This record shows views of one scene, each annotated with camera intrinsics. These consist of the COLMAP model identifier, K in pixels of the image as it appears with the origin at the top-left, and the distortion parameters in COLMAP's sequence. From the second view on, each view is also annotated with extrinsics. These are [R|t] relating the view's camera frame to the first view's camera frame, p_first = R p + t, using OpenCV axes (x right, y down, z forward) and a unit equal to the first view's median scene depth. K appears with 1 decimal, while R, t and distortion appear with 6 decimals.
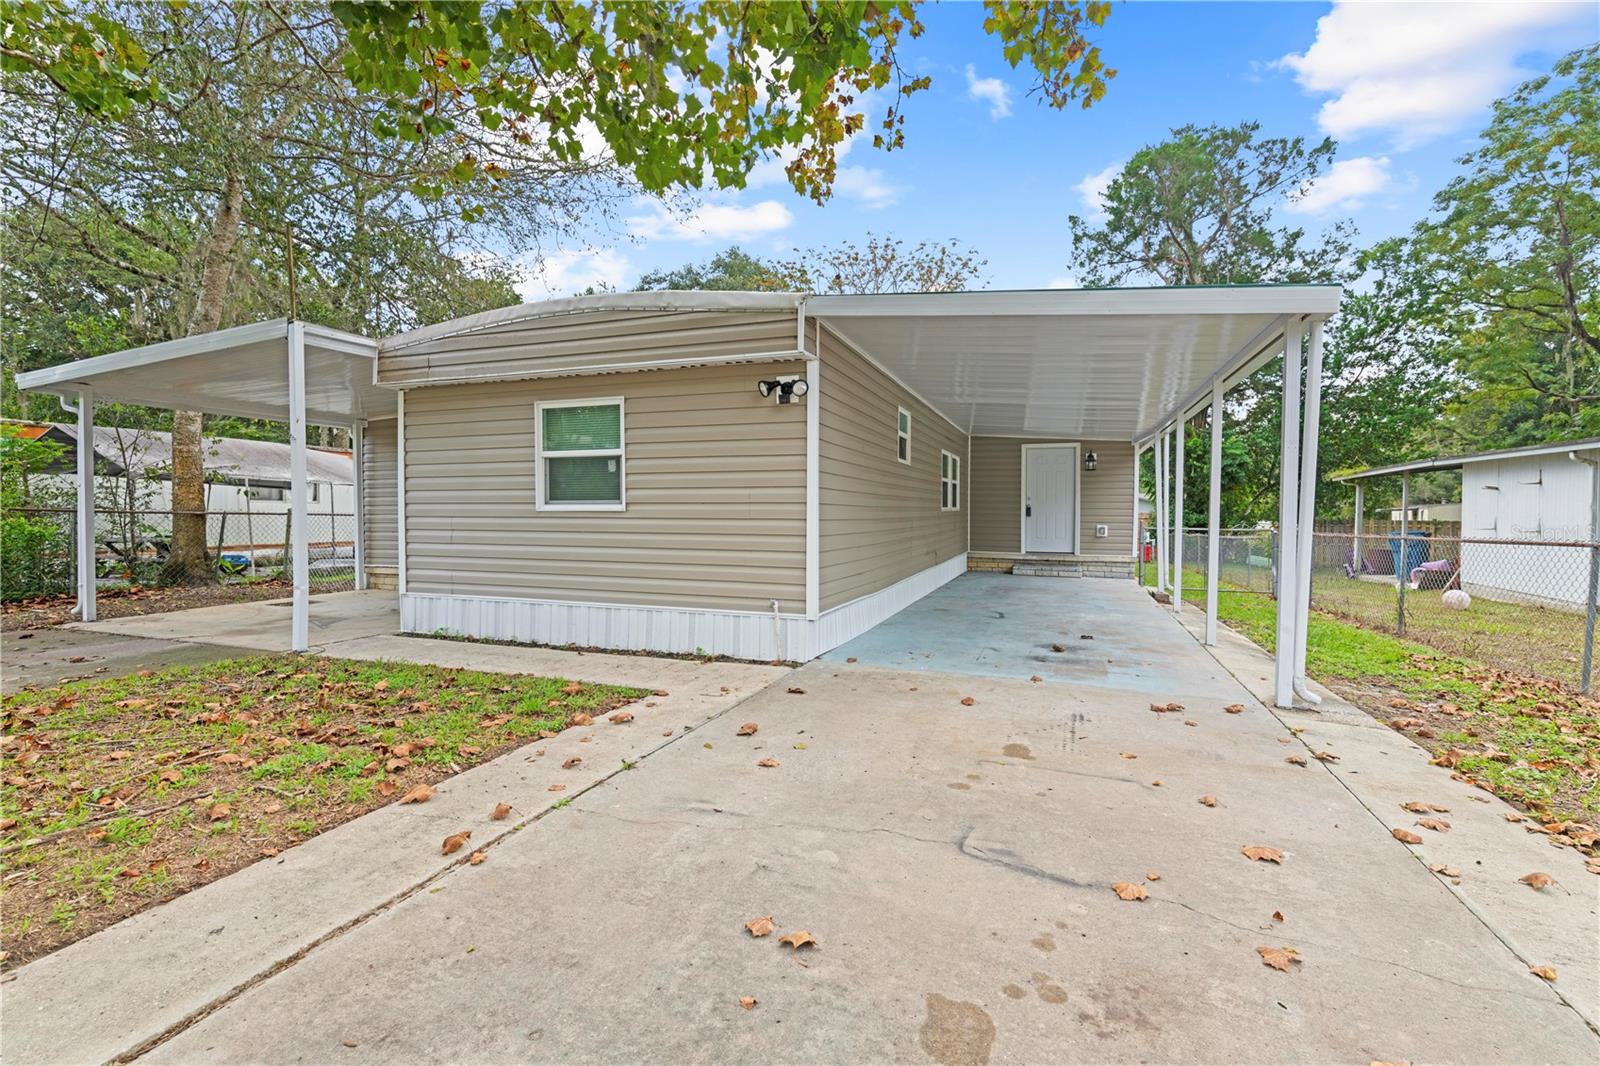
lens RADIAL K [[702.0, 0, 807.1], [0, 702.0, 525.3], [0, 0, 1]] dist [0.001419, -0.000808]
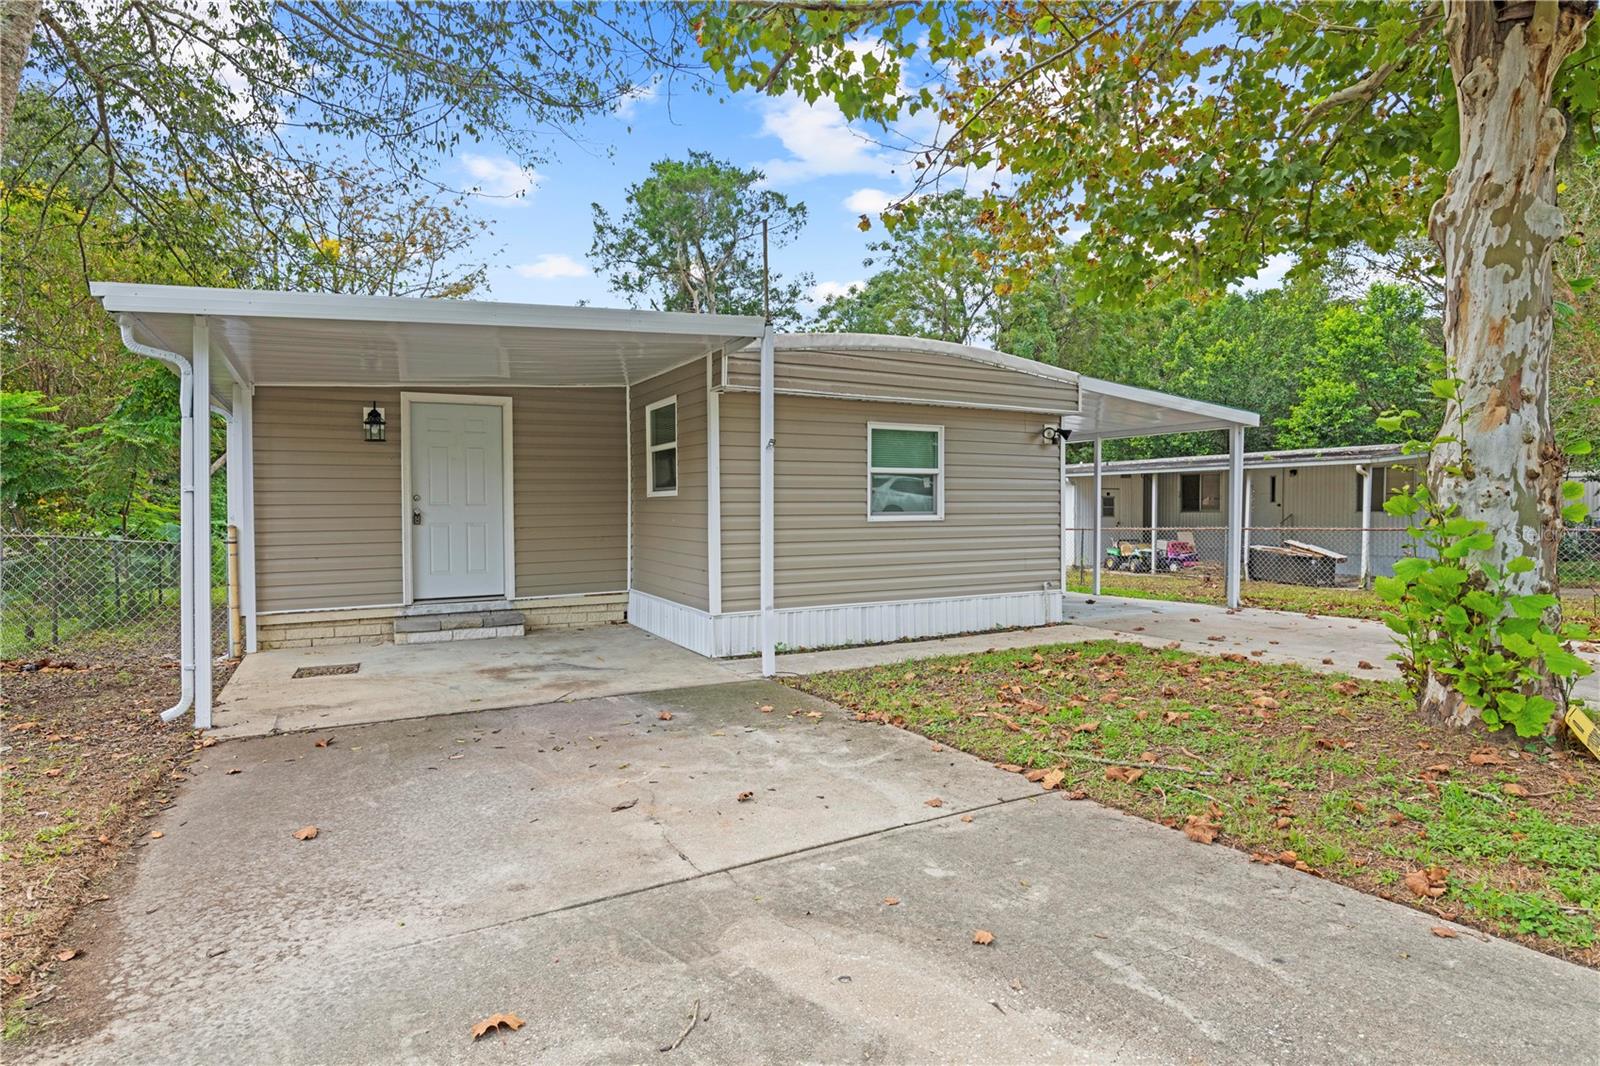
lens RADIAL K [[843.9, 0, 799.0], [0, 843.9, 541.0], [0, 0, 1]] dist [-0.002468, -0.001484]
pose [[0.657697, -0.033602, 0.752533, -0.319140], [0.024706, 0.999429, 0.023034, -0.005134], [-0.752877, 0.003443, 0.658152, 0.047777]]
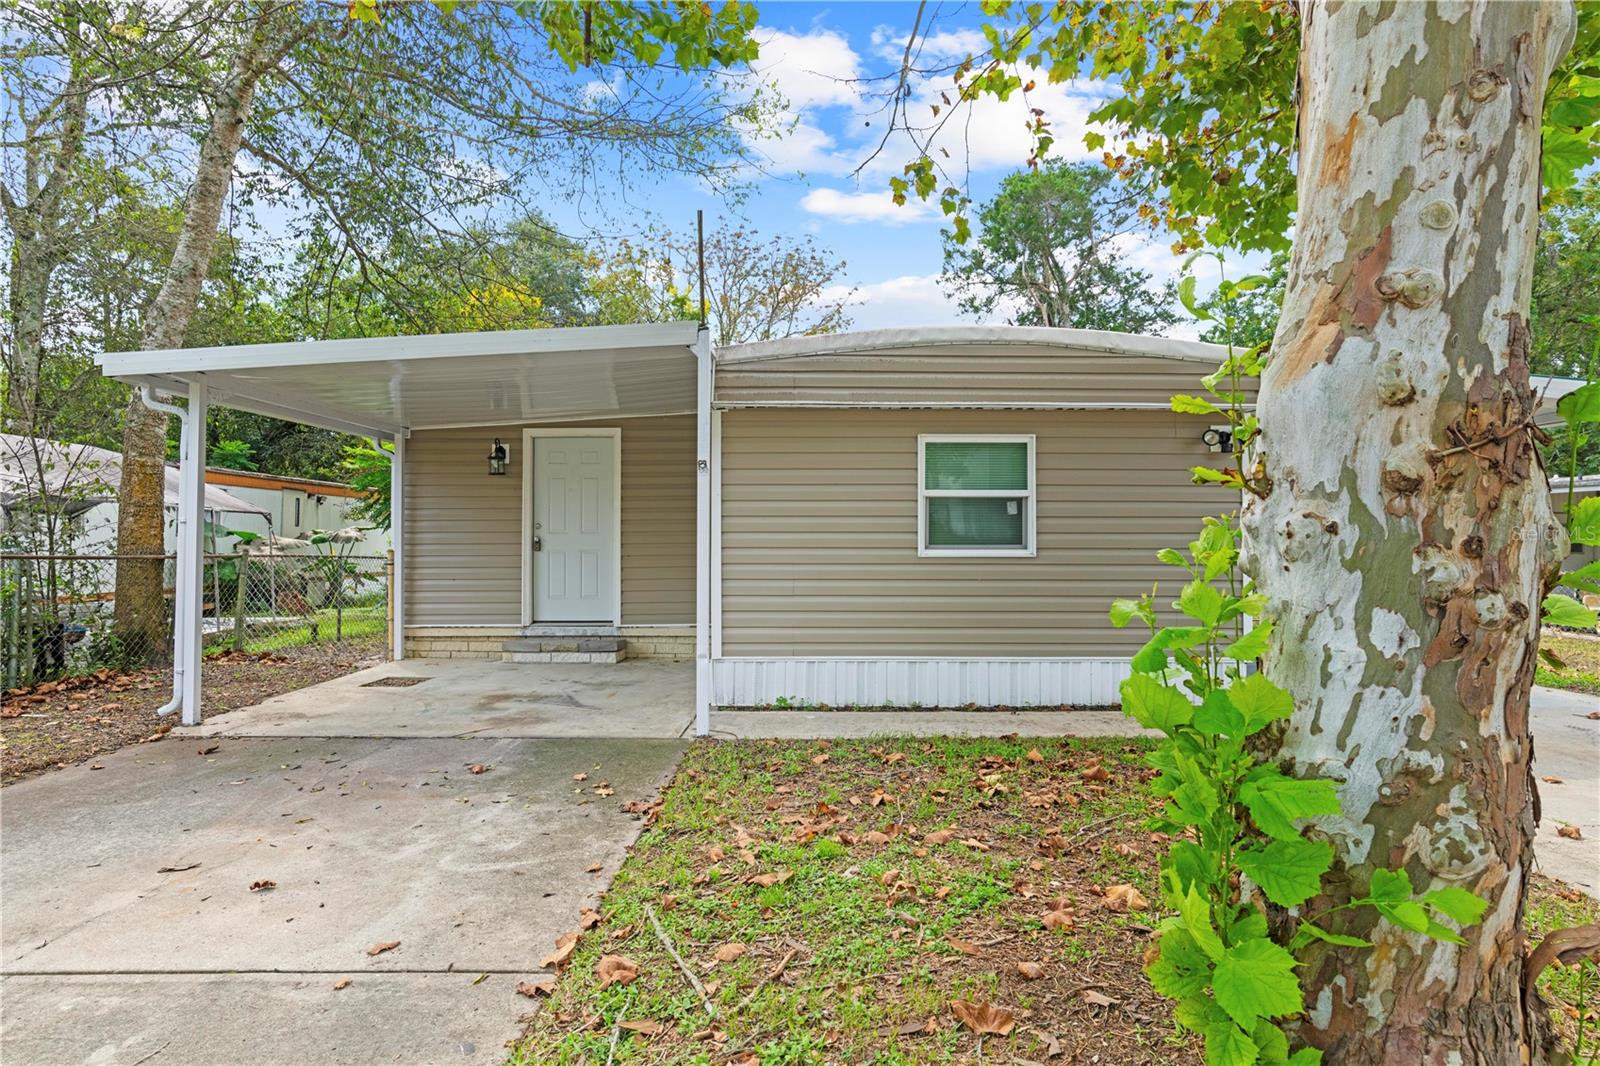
lens RADIAL K [[843.9, 0, 801.8], [0, 843.9, 535.2], [0, 0, 1]] dist [-0.002468, -0.001484]
pose [[0.939092, 0.000675, 0.343666, -0.196511], [0.007609, 0.999712, -0.022755, -0.005410], [-0.343582, 0.023984, 0.938816, 0.010682]]
